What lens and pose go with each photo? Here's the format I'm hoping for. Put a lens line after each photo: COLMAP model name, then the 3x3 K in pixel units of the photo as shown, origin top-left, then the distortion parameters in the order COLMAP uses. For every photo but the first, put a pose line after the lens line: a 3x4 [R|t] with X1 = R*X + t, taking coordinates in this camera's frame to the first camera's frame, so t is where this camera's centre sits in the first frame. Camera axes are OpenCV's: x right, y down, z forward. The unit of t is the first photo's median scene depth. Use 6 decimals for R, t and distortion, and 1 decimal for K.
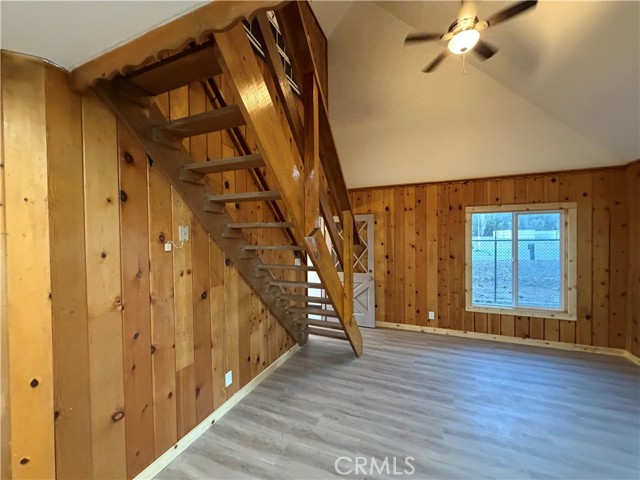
lens RADIAL K [[255.5, 0, 317.8], [0, 255.5, 240.1], [0, 0, 1]] dist [-0.001922, 0.000568]
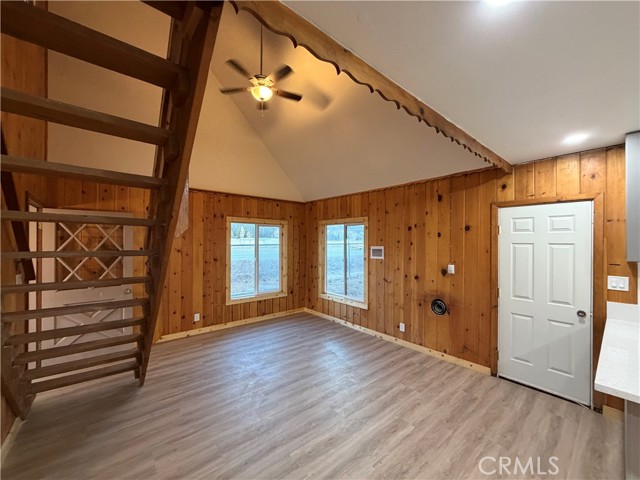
lens RADIAL K [[255.5, 0, 318.0], [0, 255.5, 241.2], [0, 0, 1]] dist [-0.001922, 0.000568]
pose [[0.454178, 0.016544, 0.890757, -0.307589], [0.000925, 0.999818, -0.019042, 0.008124], [-0.890910, 0.009473, 0.454080, 0.109697]]
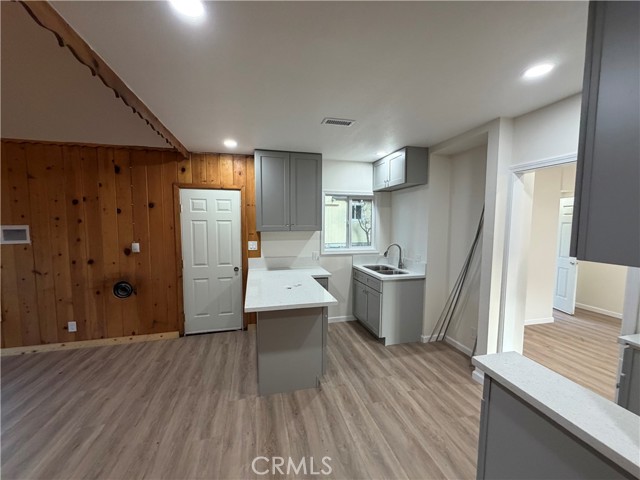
lens RADIAL K [[255.5, 0, 319.7], [0, 255.5, 239.9], [0, 0, 1]] dist [-0.001922, 0.000568]
pose [[-0.607226, -0.046887, 0.793144, -0.349802], [0.015291, 0.997383, 0.070667, 0.012879], [-0.794382, 0.055039, -0.604920, 0.128249]]
